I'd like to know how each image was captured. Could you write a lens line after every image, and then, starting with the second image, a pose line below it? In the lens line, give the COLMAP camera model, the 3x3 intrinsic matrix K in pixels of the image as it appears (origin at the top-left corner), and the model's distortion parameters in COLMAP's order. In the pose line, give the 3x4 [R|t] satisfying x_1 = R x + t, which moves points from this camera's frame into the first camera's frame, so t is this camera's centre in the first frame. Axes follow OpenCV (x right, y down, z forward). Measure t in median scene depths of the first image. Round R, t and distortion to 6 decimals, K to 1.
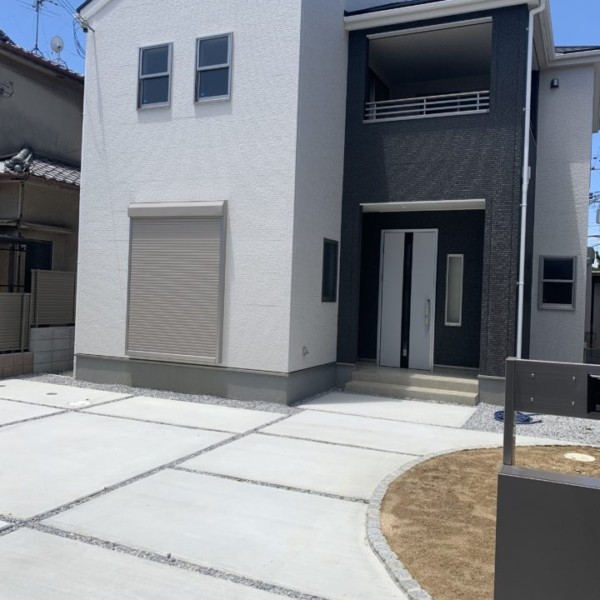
lens RADIAL K [[621.5, 0, 300.2], [0, 621.5, 298.2], [0, 0, 1]] dist [-0.002114, 0.000000]
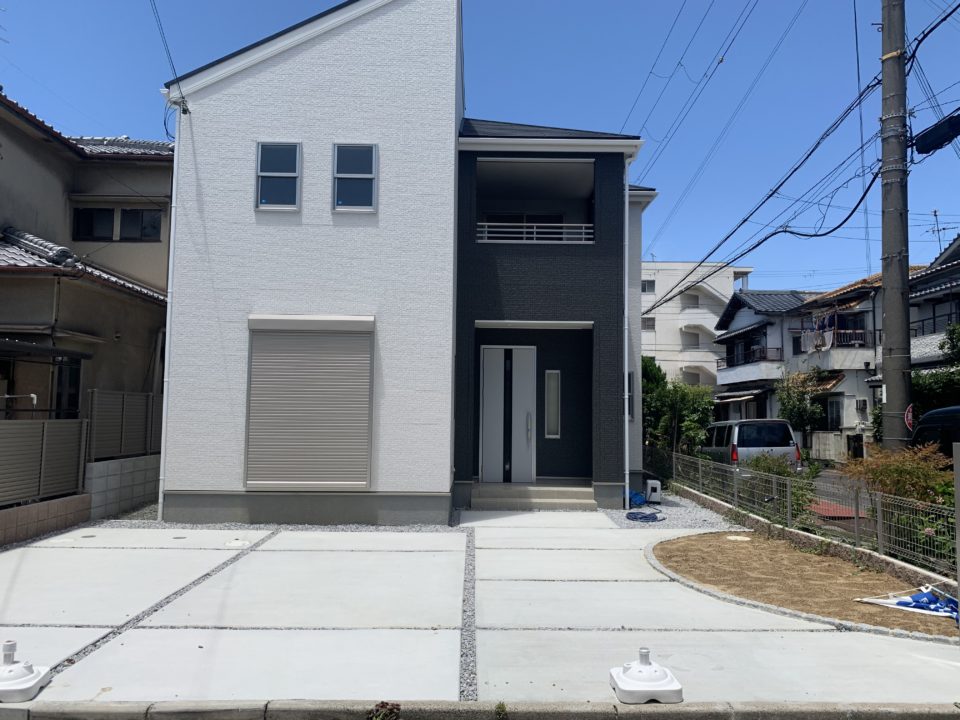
lens RADIAL K [[742.8, 0, 493.7], [0, 742.8, 362.8], [0, 0, 1]] dist [0.021577, -0.024990]
pose [[0.899210, 0.004453, 0.437494, -0.419223], [0.024400, 0.997882, -0.060308, -0.010535], [-0.436836, 0.064905, 0.897197, -0.096279]]
